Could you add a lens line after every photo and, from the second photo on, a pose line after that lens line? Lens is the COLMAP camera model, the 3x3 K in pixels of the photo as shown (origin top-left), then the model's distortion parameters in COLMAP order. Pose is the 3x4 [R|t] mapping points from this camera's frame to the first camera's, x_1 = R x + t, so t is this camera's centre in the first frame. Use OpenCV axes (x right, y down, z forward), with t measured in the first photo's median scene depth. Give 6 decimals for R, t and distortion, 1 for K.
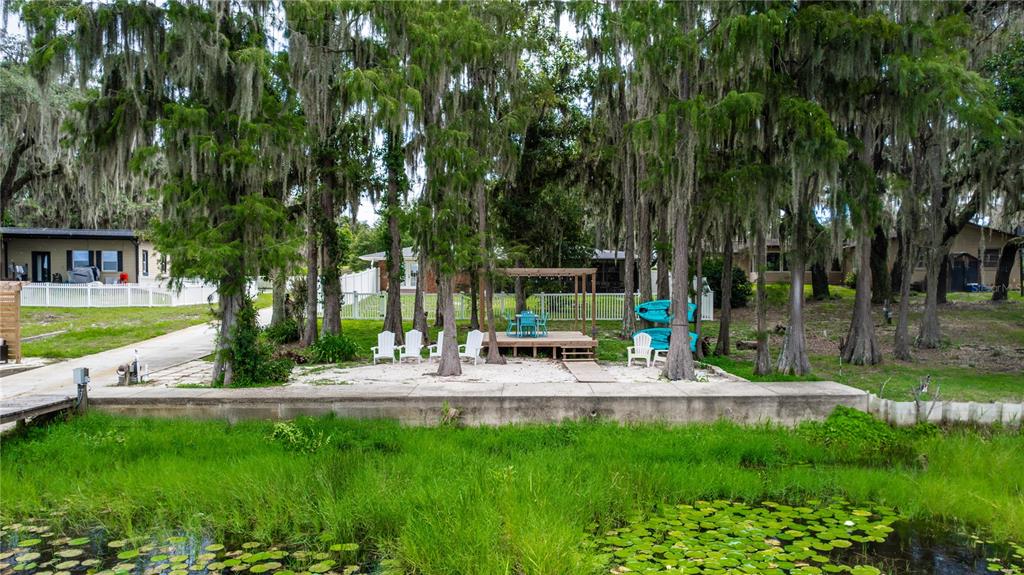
lens RADIAL K [[660.1, 0, 512.0], [0, 660.1, 298.3], [0, 0, 1]] dist [-0.034575, -0.000386]
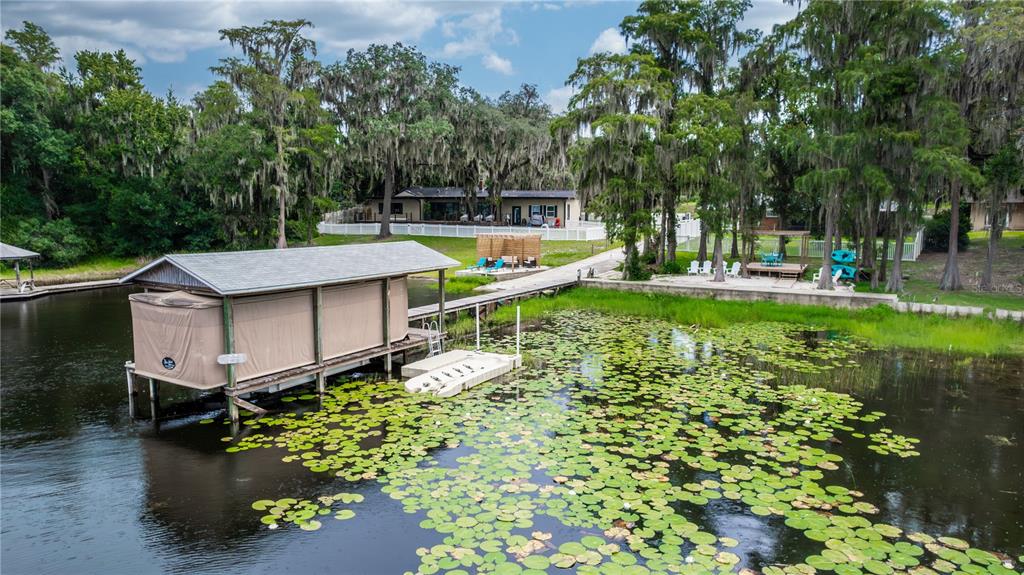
lens RADIAL K [[660.1, 0, 510.9], [0, 660.1, 295.1], [0, 0, 1]] dist [-0.034575, -0.000386]
pose [[0.860233, 0.068062, -0.505339, 0.439105], [-0.008093, 0.992749, 0.119932, -0.104168], [0.509837, -0.099080, 0.854546, -1.315330]]
